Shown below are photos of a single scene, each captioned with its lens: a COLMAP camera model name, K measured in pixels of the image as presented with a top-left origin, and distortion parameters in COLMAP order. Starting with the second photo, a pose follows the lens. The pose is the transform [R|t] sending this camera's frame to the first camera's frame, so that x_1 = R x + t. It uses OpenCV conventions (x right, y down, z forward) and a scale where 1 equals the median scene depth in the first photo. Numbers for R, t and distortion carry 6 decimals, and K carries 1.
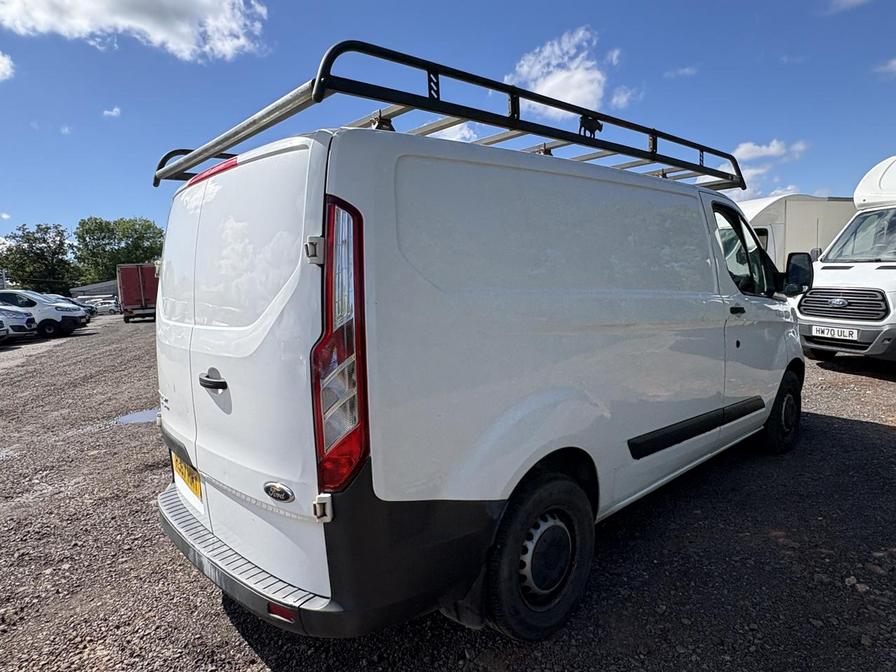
lens RADIAL K [[547.0, 0, 460.2], [0, 547.0, 335.1], [0, 0, 1]] dist [0.002555, 0.004291]
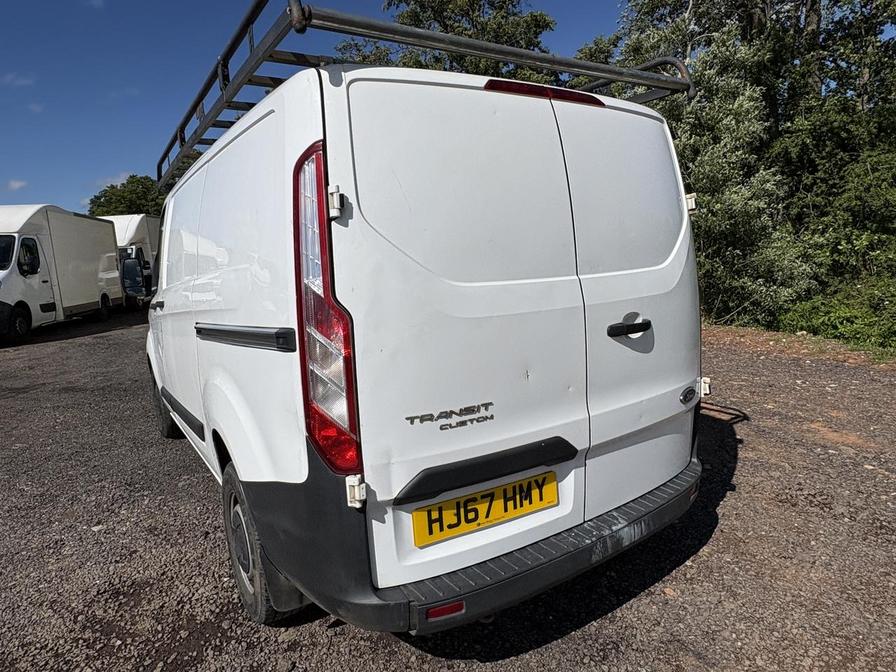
lens RADIAL K [[547.0, 0, 446.7], [0, 547.0, 339.6], [0, 0, 1]] dist [0.002555, 0.004291]
pose [[0.178145, -0.116023, 0.977140, -1.049584], [0.151882, 0.984366, 0.089191, -0.022675], [-0.972212, 0.132521, 0.192982, 0.816717]]
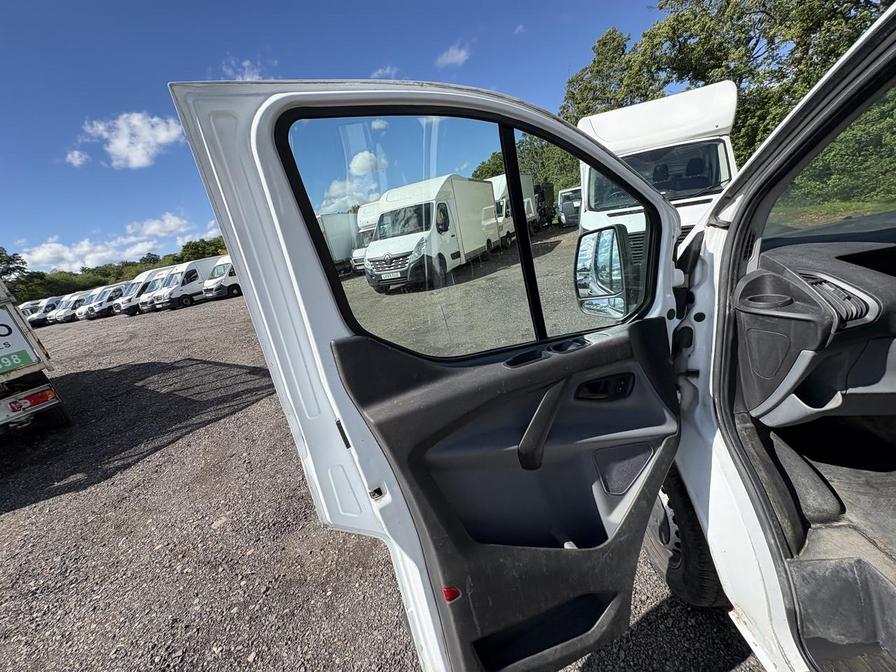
lens RADIAL K [[356.9, 0, 453.6], [0, 356.9, 340.4], [0, 0, 1]] dist [-0.001716, 0.001239]
pose [[0.715779, -0.295457, 0.632745, -0.060307], [0.220148, 0.955354, 0.197060, -0.247410], [-0.662718, -0.001754, 0.748867, 1.823420]]
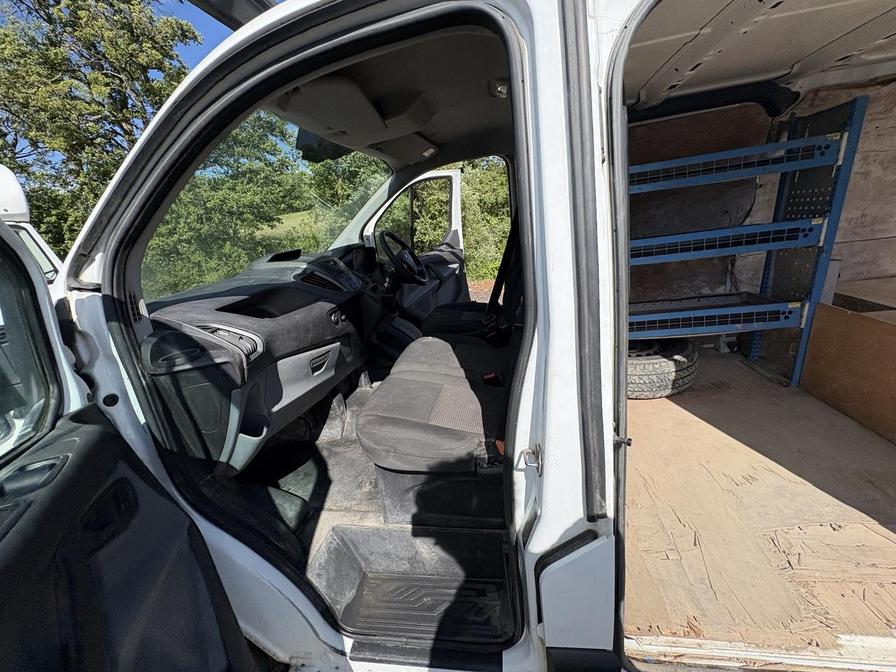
lens RADIAL K [[356.9, 0, 447.1], [0, 356.9, 334.4], [0, 0, 1]] dist [-0.001716, 0.001239]
pose [[-0.604061, -0.129237, 0.786390, -0.025893], [0.229070, 0.916964, 0.326655, -0.221750], [-0.763307, 0.377458, -0.524297, 1.856368]]
